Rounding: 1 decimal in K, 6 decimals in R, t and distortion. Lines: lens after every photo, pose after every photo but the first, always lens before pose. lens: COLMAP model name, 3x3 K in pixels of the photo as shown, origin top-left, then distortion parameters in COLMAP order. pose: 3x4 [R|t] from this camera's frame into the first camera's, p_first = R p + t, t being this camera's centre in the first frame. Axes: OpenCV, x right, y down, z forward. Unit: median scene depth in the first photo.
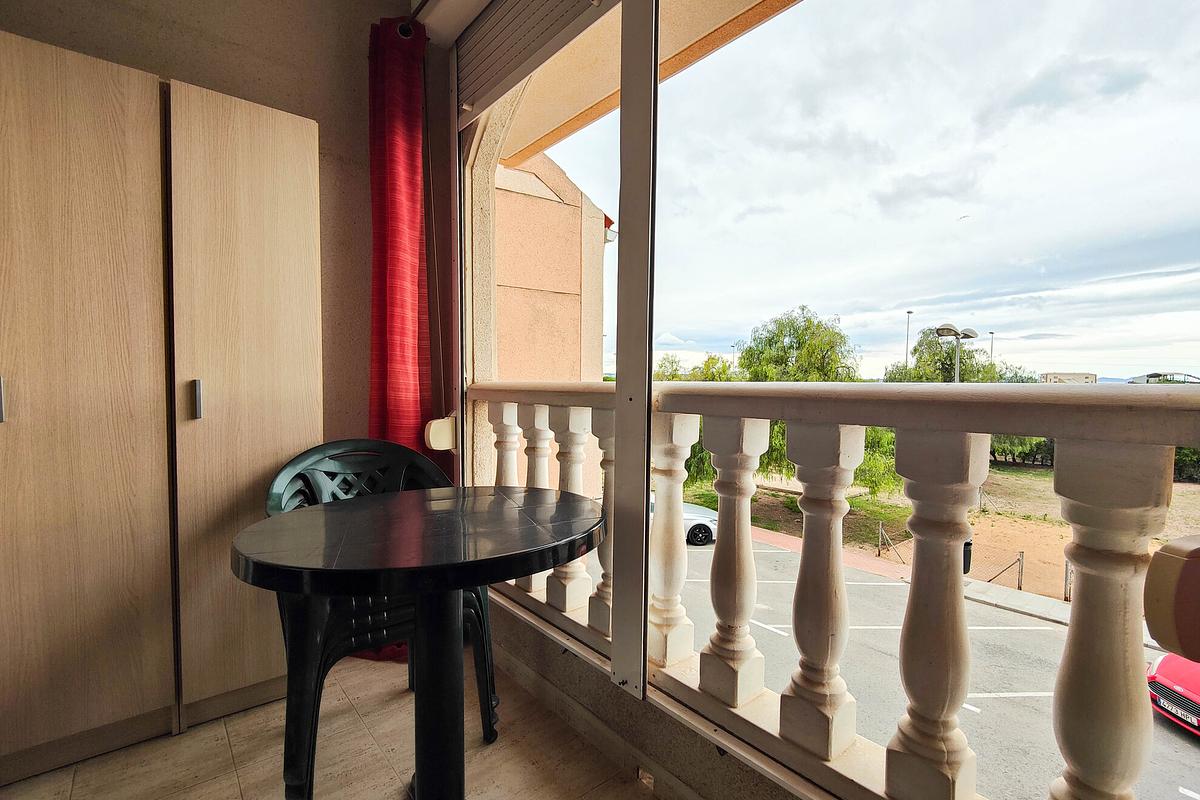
lens RADIAL K [[523.5, 0, 604.3], [0, 523.5, 409.5], [0, 0, 1]] dist [0.019392, -0.013848]
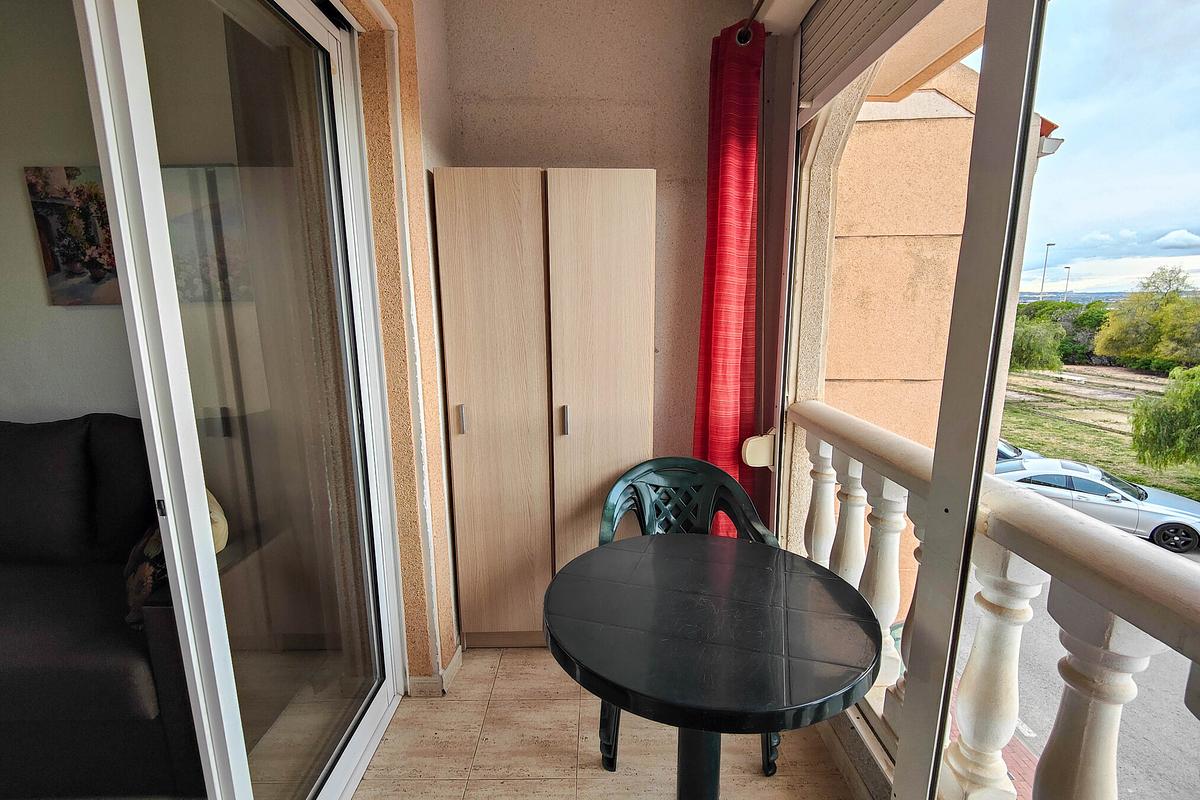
lens RADIAL K [[523.5, 0, 620.6], [0, 523.5, 403.5], [0, 0, 1]] dist [0.019392, -0.013848]
pose [[0.781952, 0.112022, -0.613190, 0.095533], [-0.024279, 0.988446, 0.149616, -0.203710], [0.622865, -0.102105, 0.775637, 0.069582]]
